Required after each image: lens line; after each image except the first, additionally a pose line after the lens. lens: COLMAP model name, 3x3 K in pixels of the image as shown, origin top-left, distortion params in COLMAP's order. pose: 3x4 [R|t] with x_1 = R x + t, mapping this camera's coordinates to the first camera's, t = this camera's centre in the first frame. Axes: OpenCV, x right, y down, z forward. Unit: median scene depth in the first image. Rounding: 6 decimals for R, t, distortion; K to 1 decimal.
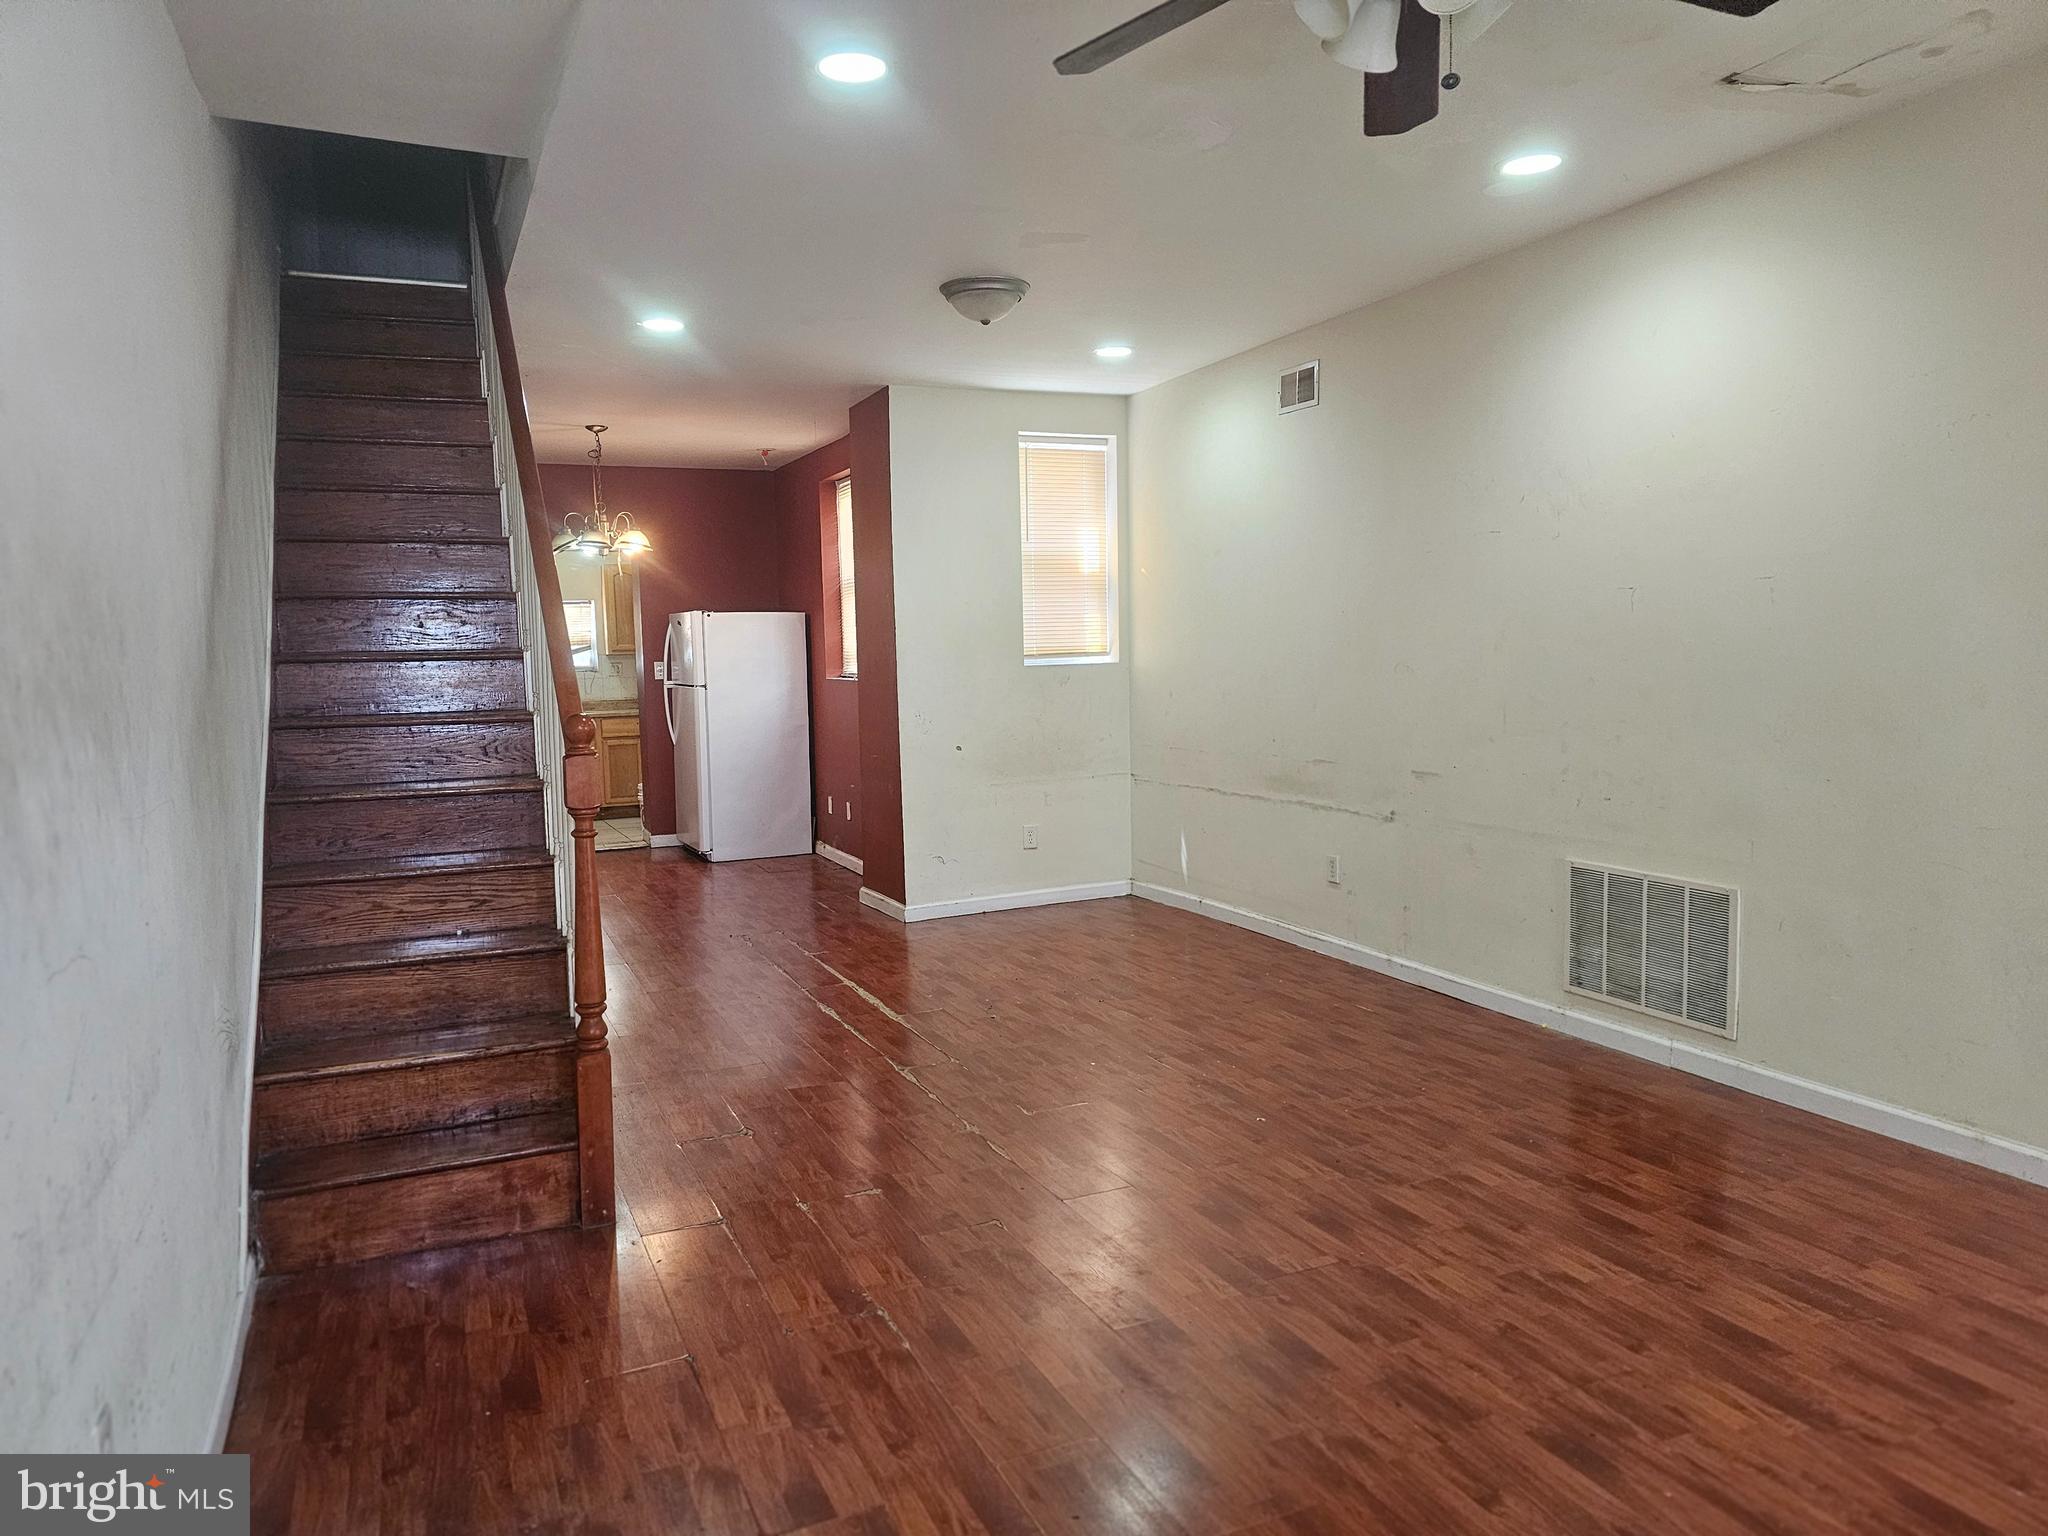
lens RADIAL K [[1374.6, 0, 1013.6], [0, 1374.6, 768.4], [0, 0, 1]] dist [0.082854, -0.095045]
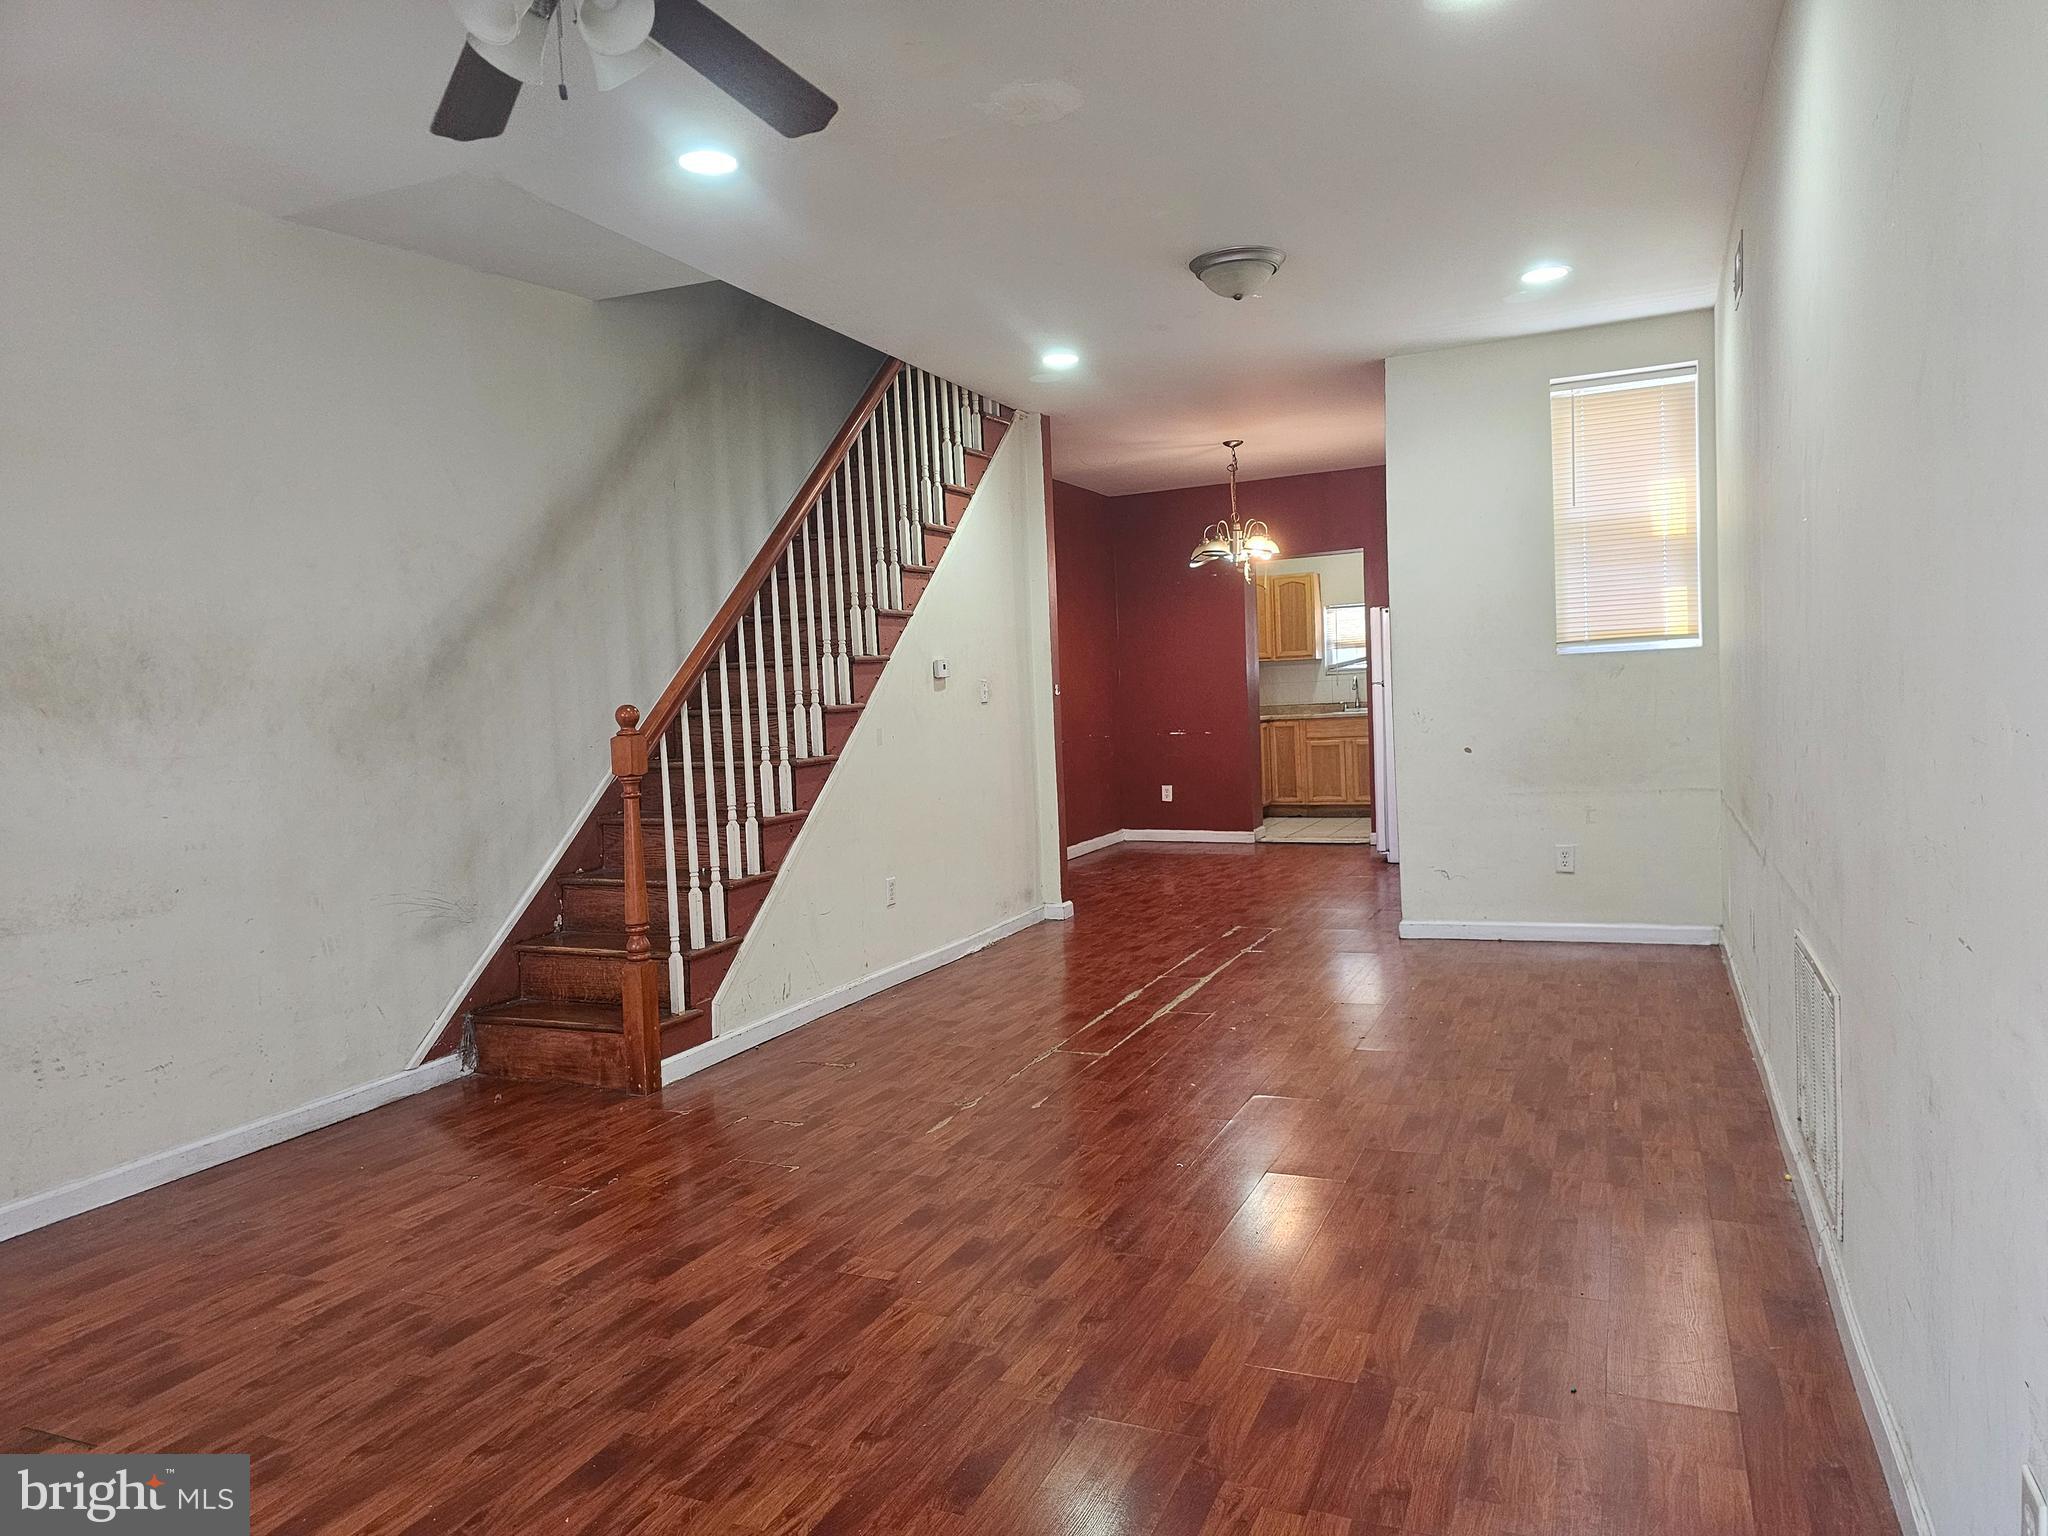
lens RADIAL K [[1374.6, 0, 1013.6], [0, 1374.6, 768.4], [0, 0, 1]] dist [0.082854, -0.095045]
pose [[0.668746, 0.036826, -0.742579, 0.685560], [-0.036600, 0.999192, 0.016591, -0.010888], [0.742590, 0.016083, 0.669553, 0.290779]]
